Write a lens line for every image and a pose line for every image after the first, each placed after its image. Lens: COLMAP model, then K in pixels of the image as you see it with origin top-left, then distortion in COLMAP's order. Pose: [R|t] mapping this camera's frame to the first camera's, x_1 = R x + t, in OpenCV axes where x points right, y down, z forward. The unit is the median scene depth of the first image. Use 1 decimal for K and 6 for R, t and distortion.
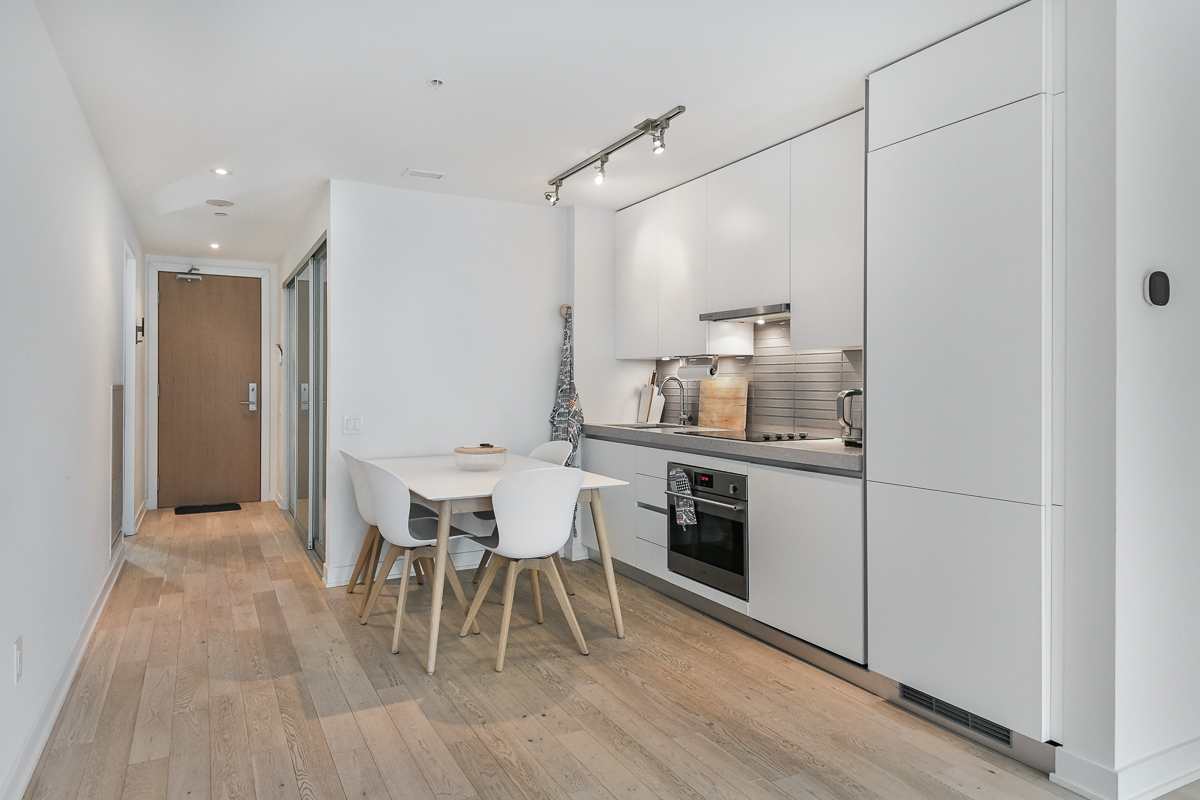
lens RADIAL K [[679.9, 0, 506.9], [0, 679.9, 386.3], [0, 0, 1]] dist [0.023299, -0.001914]
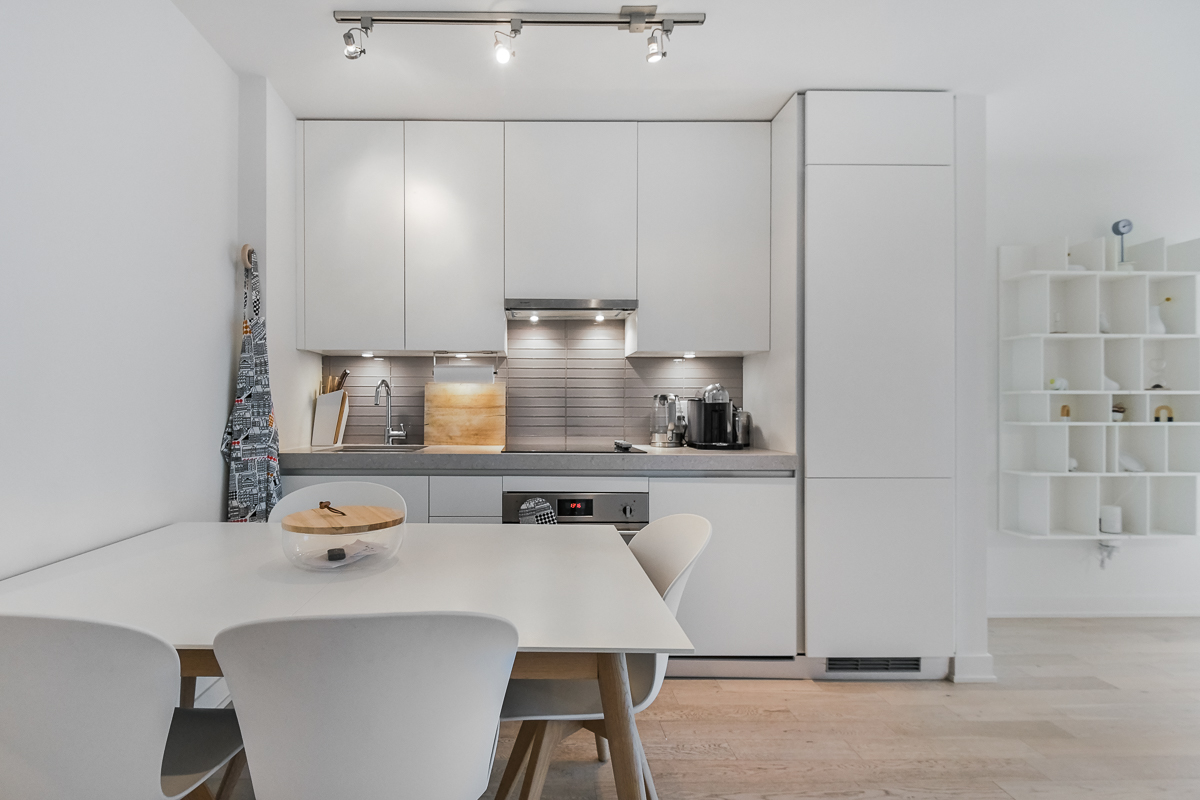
lens RADIAL K [[612.4, 0, 532.0], [0, 612.4, 410.8], [0, 0, 1]] dist [0.034718, -0.026277]
pose [[0.401169, -0.006106, 0.915984, -0.356358], [0.002873, 0.999981, 0.005407, 0.019911], [-0.916000, 0.000463, 0.401179, 0.707358]]
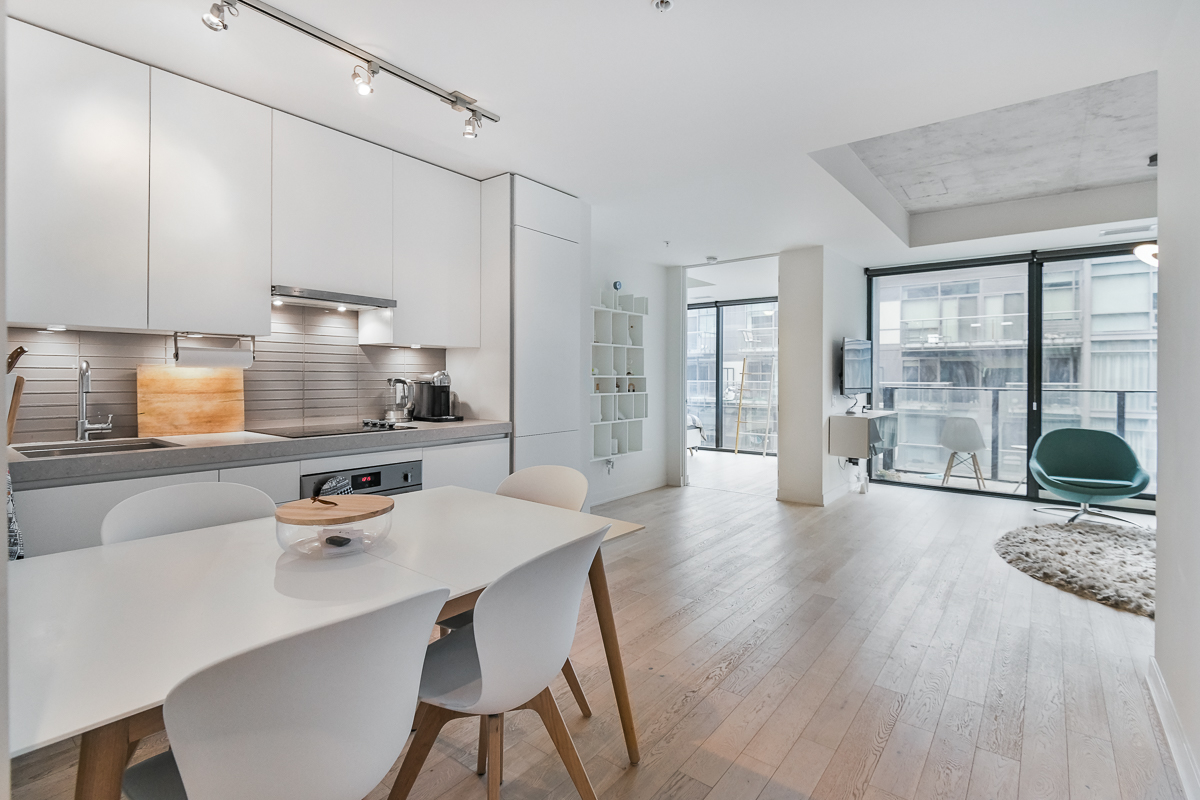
lens RADIAL K [[563.8, 0, 609.1], [0, 563.8, 381.2], [0, 0, 1]] dist [0.000125, -0.000163]
pose [[-0.475915, -0.012412, 0.879404, -0.482797], [-0.003253, 0.999918, 0.012352, -0.004087], [-0.879485, 0.003018, -0.475916, 0.996933]]
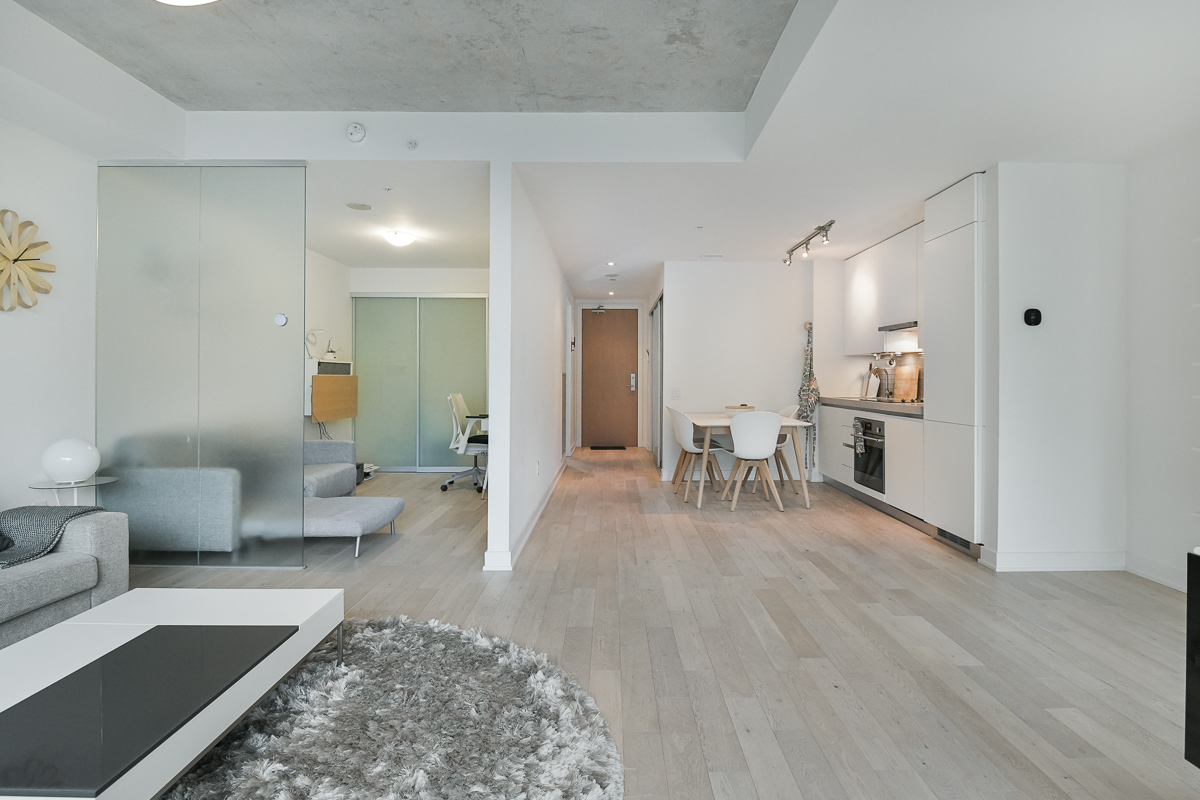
lens RADIAL K [[598.3, 0, 599.9], [0, 598.3, 379.4], [0, 0, 1]] dist [-0.001922, -0.000677]
pose [[0.904737, 0.000316, -0.425971, 0.296376], [-0.001725, 0.999994, -0.002922, 0.024450], [0.425968, 0.003378, 0.904732, -0.588493]]
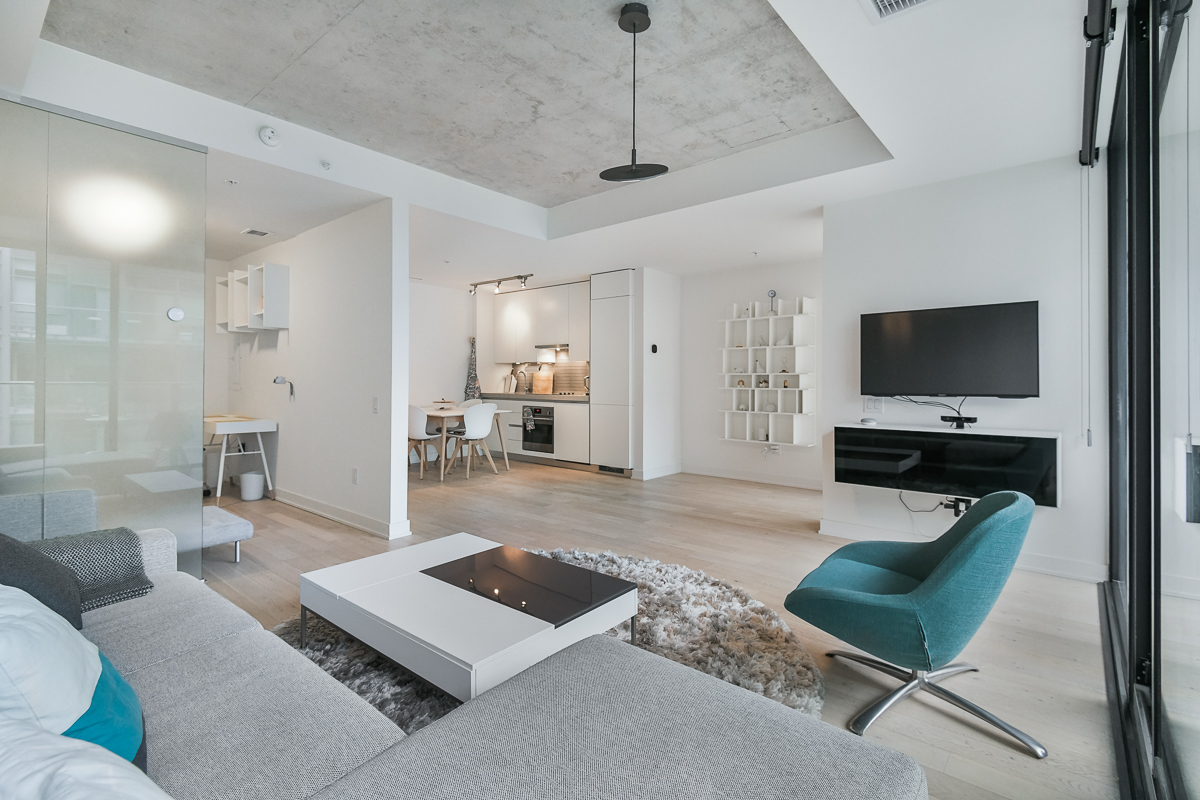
lens RADIAL K [[563.8, 0, 609.1], [0, 563.8, 381.2], [0, 0, 1]] dist [0.000125, -0.000163]
pose [[0.897930, 0.000199, 0.440138, -0.375677], [-0.000057, 1.000000, -0.000337, 0.023513], [-0.440138, 0.000277, 0.897930, -0.952830]]
